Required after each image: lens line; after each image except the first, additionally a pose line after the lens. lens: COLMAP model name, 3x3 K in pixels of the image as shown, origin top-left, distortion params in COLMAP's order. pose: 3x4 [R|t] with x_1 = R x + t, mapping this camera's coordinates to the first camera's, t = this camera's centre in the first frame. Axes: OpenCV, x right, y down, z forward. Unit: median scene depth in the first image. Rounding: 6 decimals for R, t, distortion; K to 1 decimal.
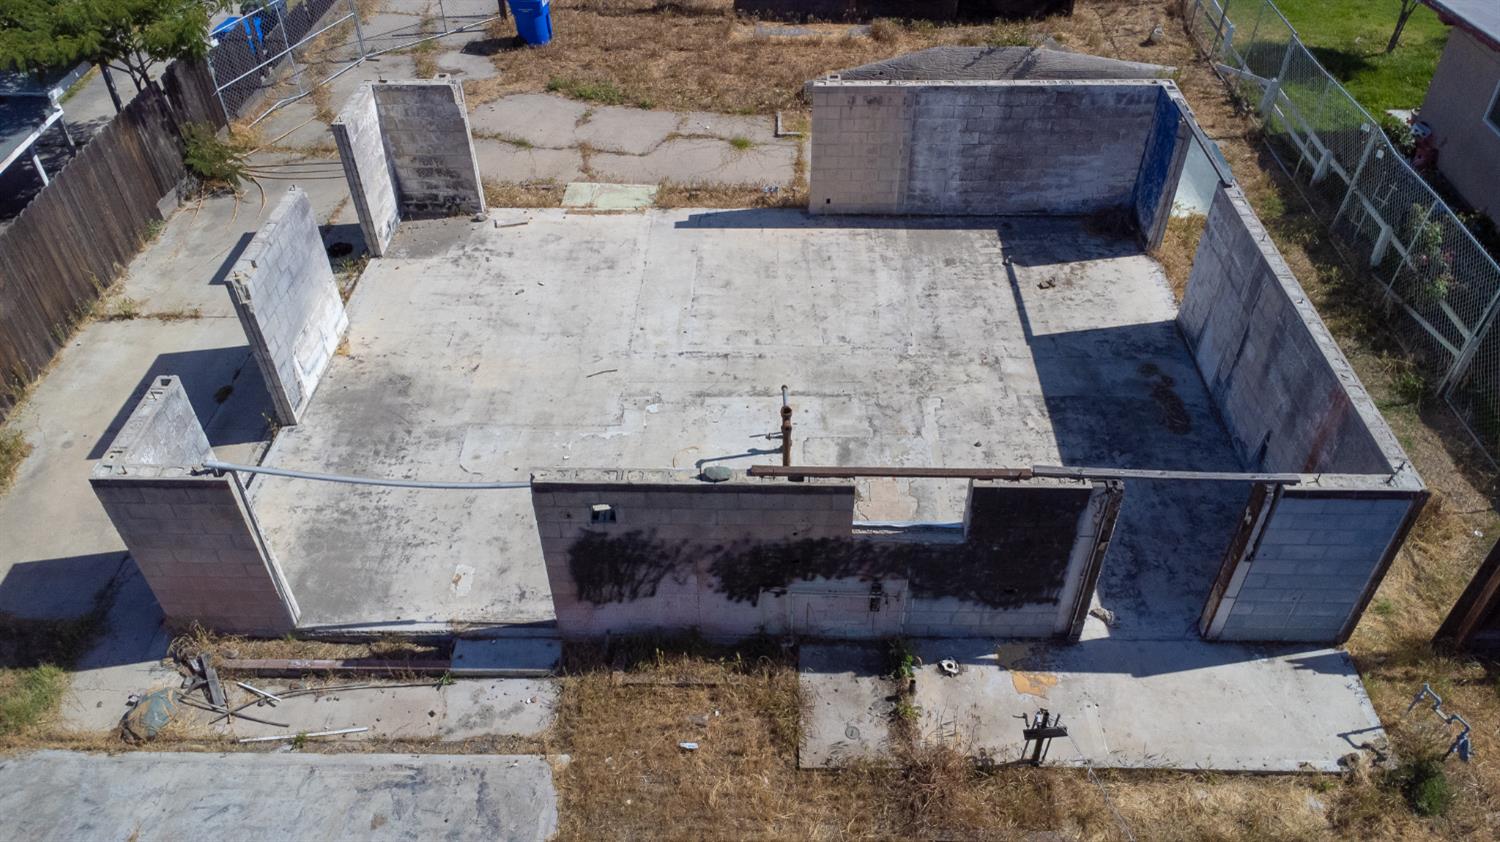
lens RADIAL K [[1076.2, 0, 758.0], [0, 1076.2, 418.8], [0, 0, 1]] dist [0.013001, 0.006085]
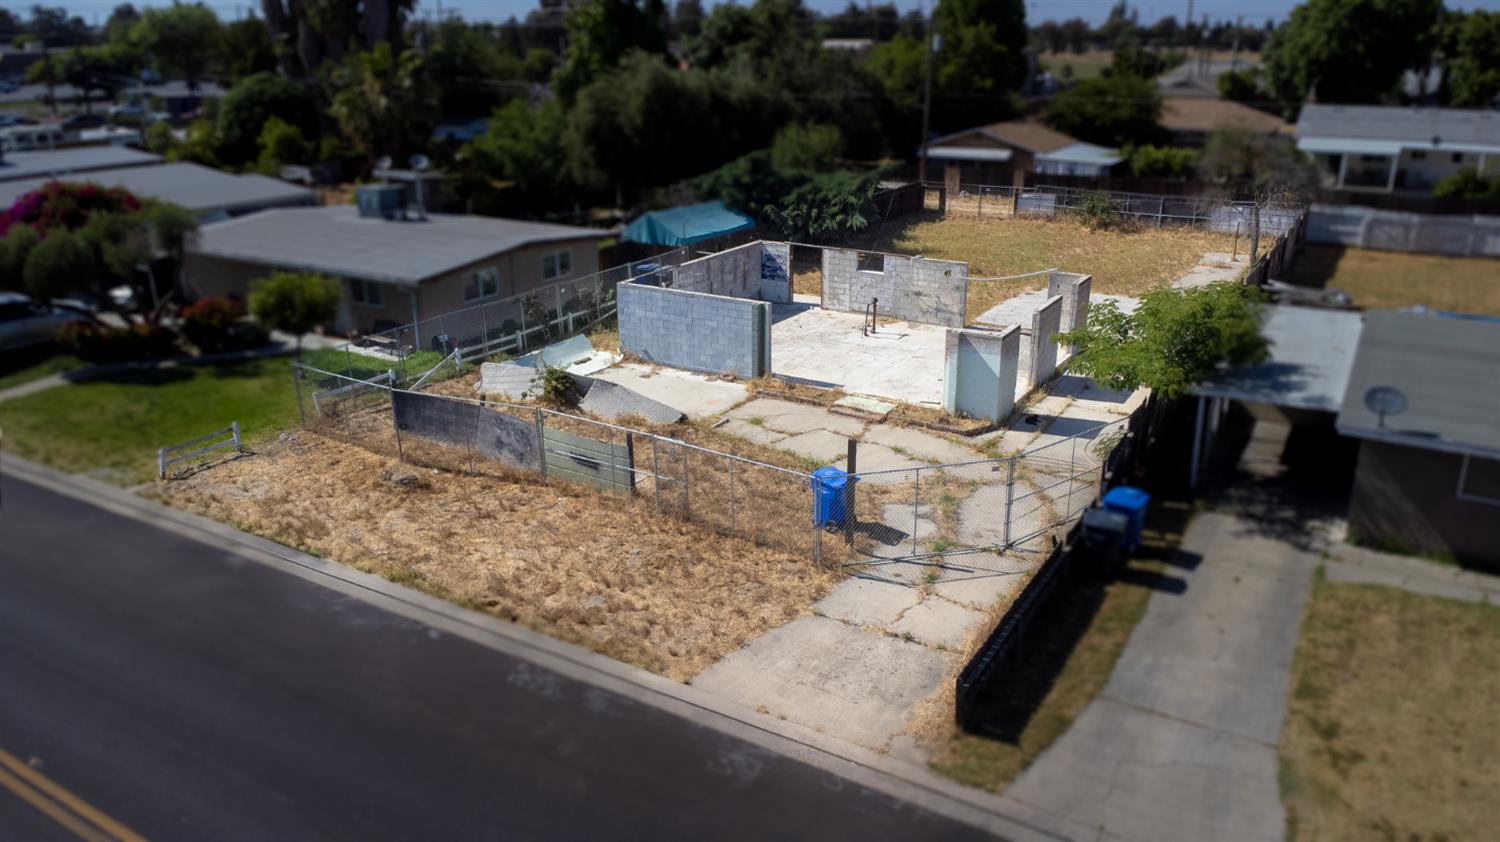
lens RADIAL K [[1076.2, 0, 758.0], [0, 1076.2, 418.8], [0, 0, 1]] dist [0.013001, 0.006085]
pose [[-0.868880, -0.157284, 0.469372, -0.811369], [0.336154, 0.508568, 0.792691, -1.635558], [-0.363385, 0.846535, -0.389013, 1.827136]]
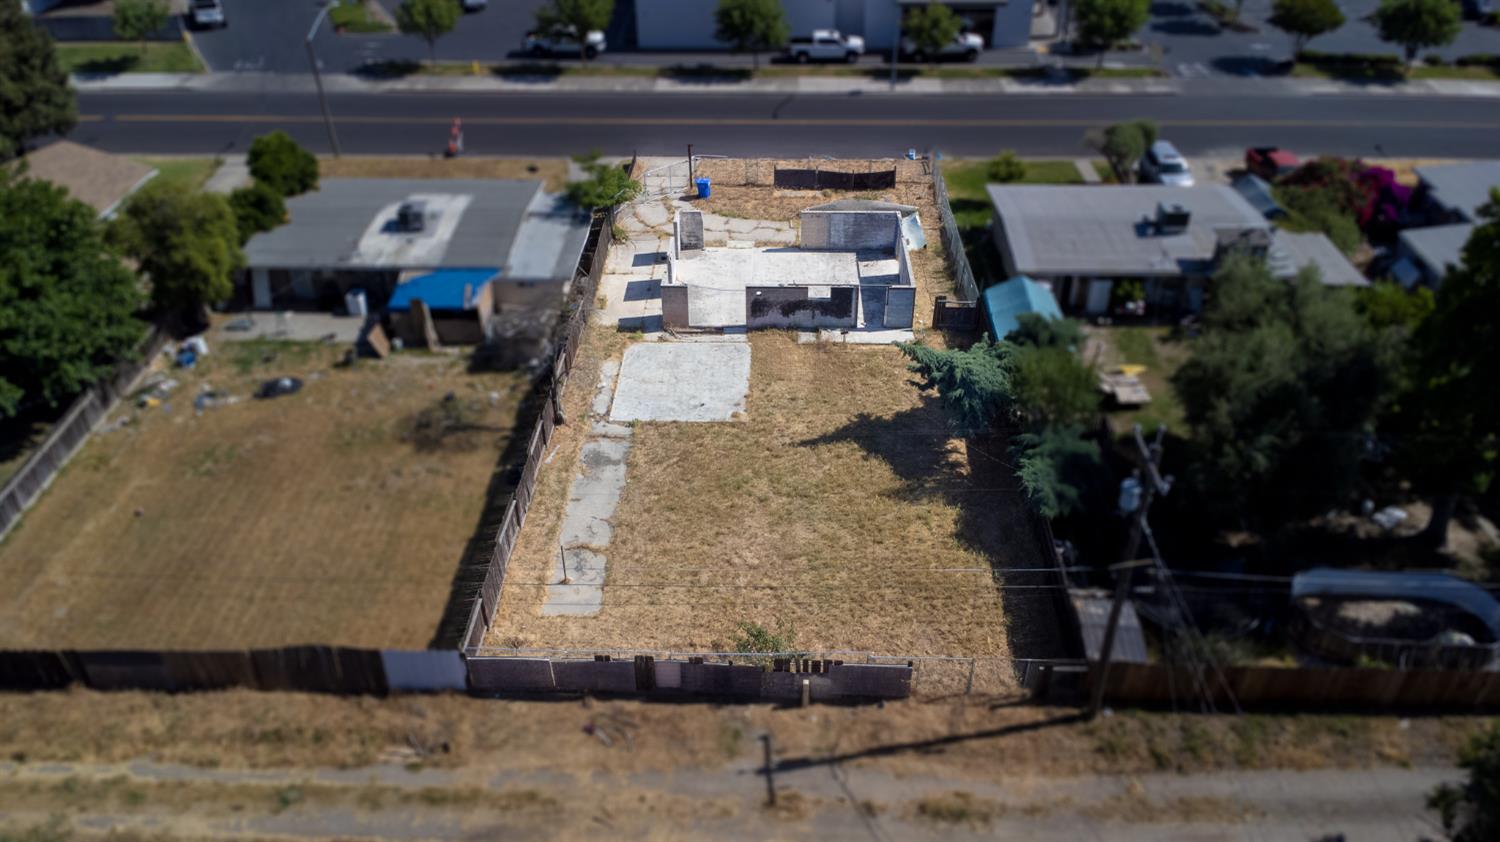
lens RADIAL K [[1087.2, 0, 758.3], [0, 1087.2, 400.8], [0, 0, 1]] dist [0.010529, 0.000173]
pose [[0.999995, 0.003211, 0.000735, -0.089854], [-0.003094, 0.992142, -0.125081, 0.742713], [-0.001131, 0.125078, 0.992146, -2.432969]]
